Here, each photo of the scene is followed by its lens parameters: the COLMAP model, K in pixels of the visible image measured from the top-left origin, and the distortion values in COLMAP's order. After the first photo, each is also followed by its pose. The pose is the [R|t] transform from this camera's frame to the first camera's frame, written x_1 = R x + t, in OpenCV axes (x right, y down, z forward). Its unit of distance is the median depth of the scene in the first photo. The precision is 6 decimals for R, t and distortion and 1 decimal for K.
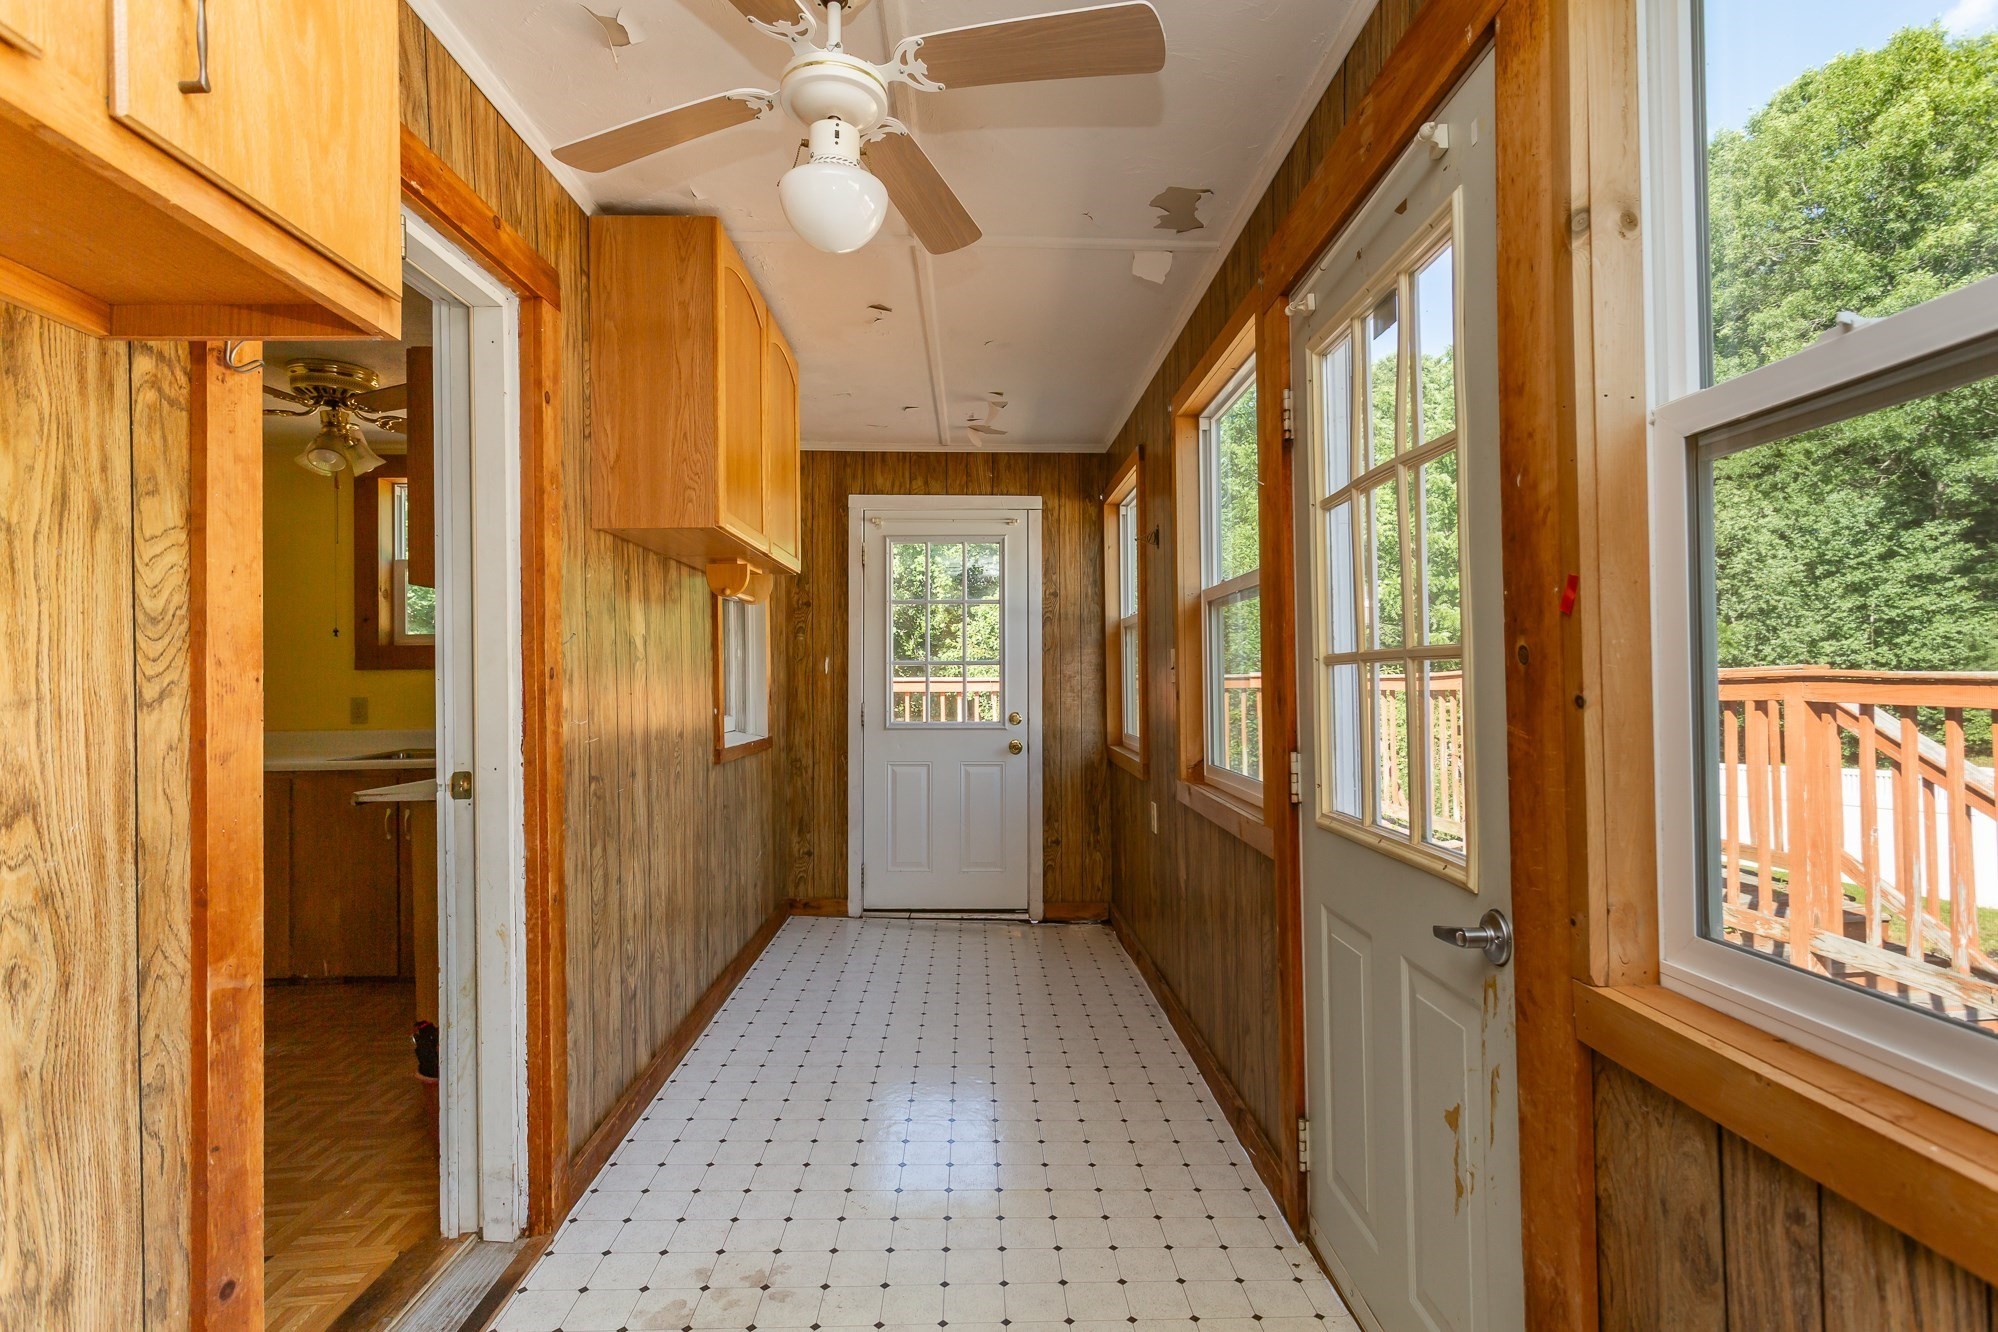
lens RADIAL K [[943.1, 0, 999.0], [0, 943.1, 666.0], [0, 0, 1]] dist [-0.002152, -0.000110]
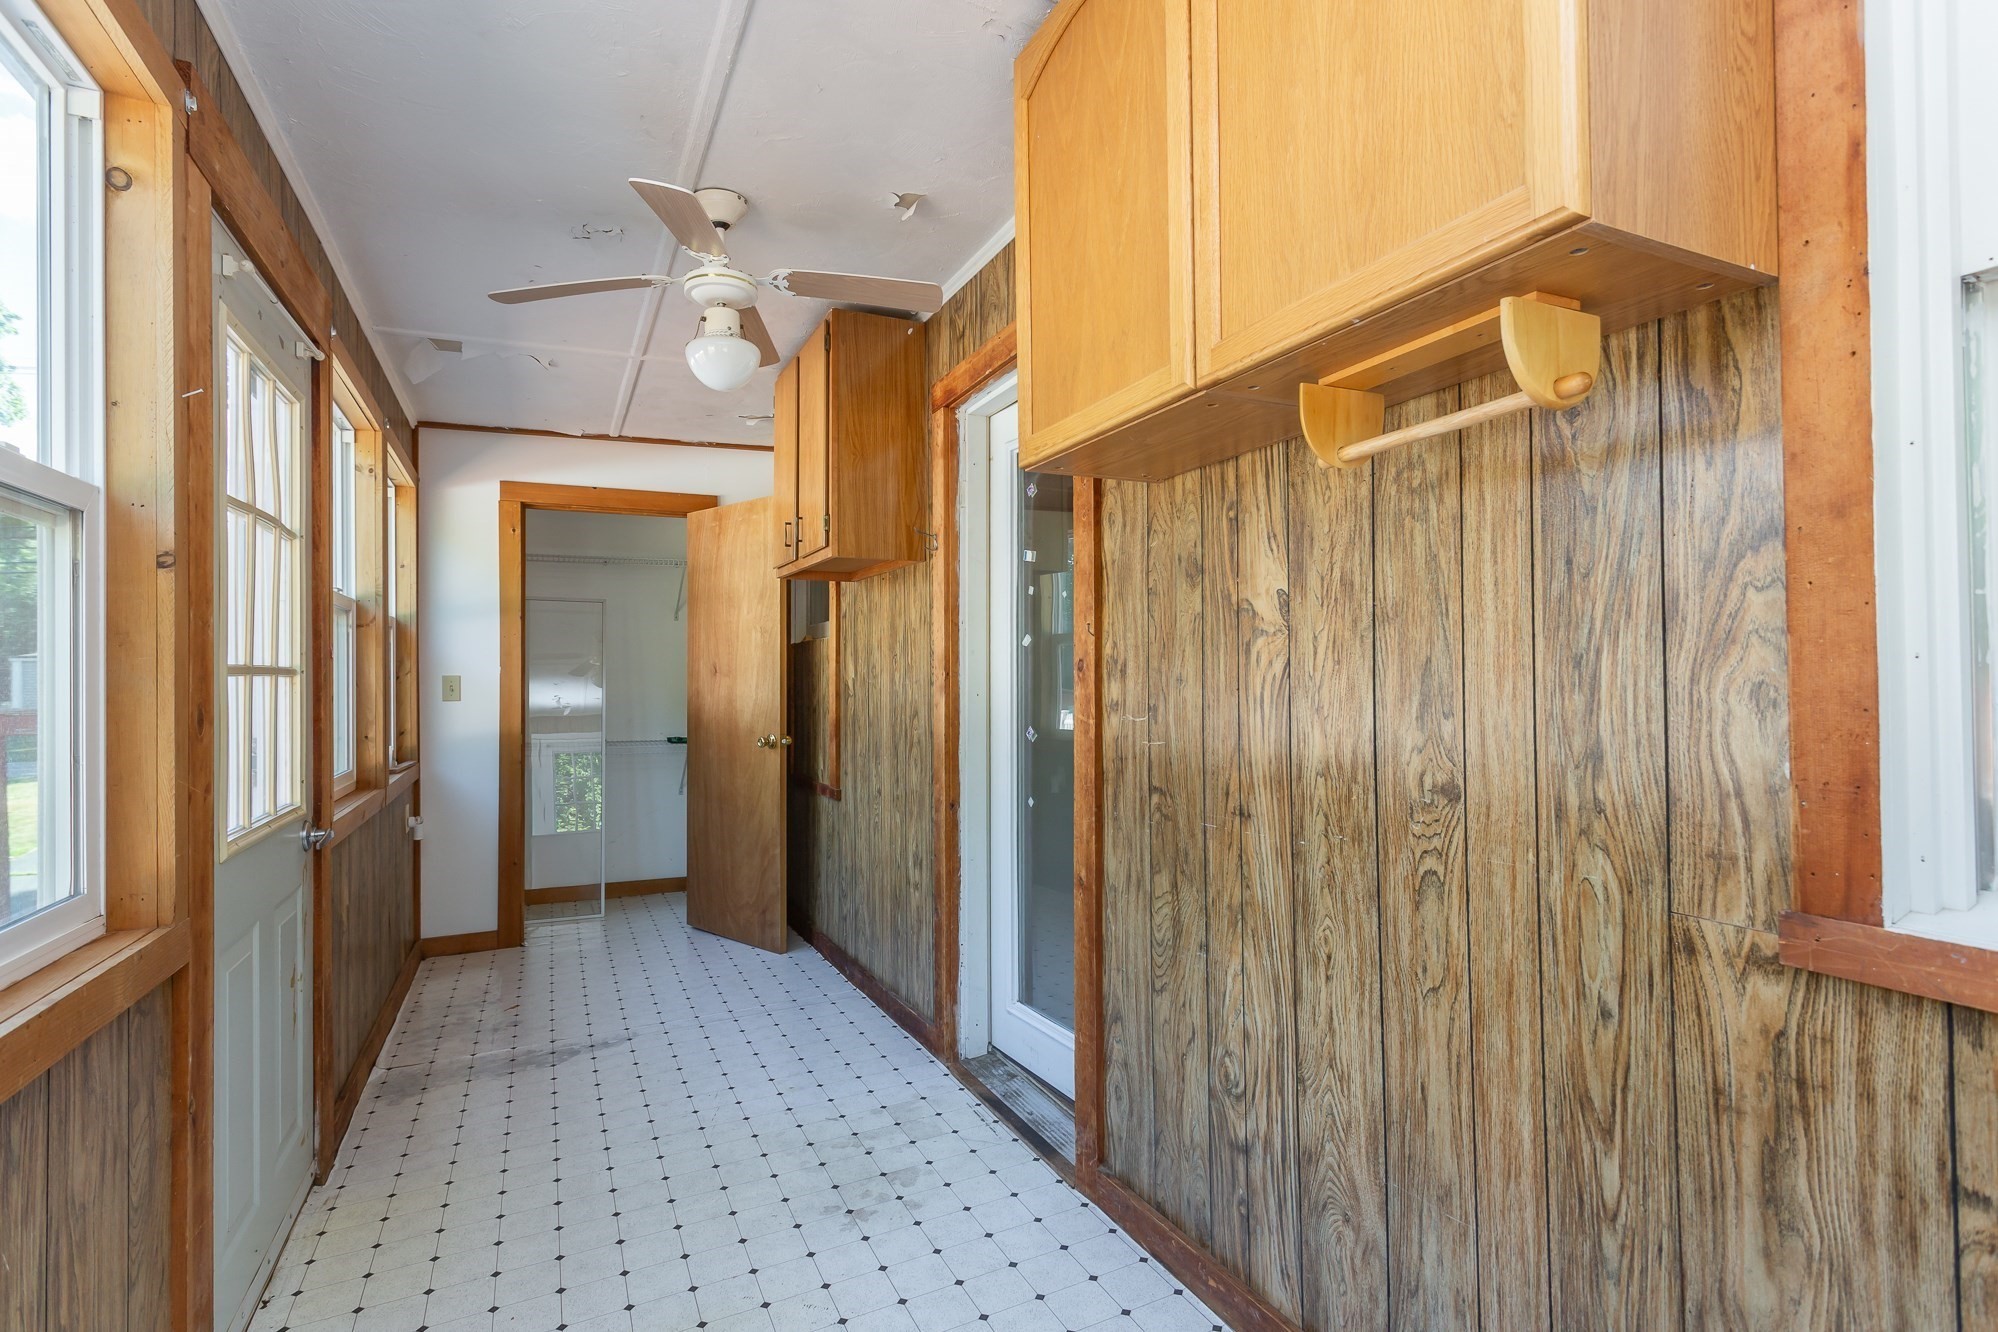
lens RADIAL K [[943.1, 0, 999.0], [0, 943.1, 666.0], [0, 0, 1]] dist [-0.002152, -0.000110]
pose [[-0.916716, 0.016779, -0.399187, 0.025279], [0.028749, 0.999298, -0.024017, 0.028086], [0.398504, -0.033493, -0.916555, 1.773395]]
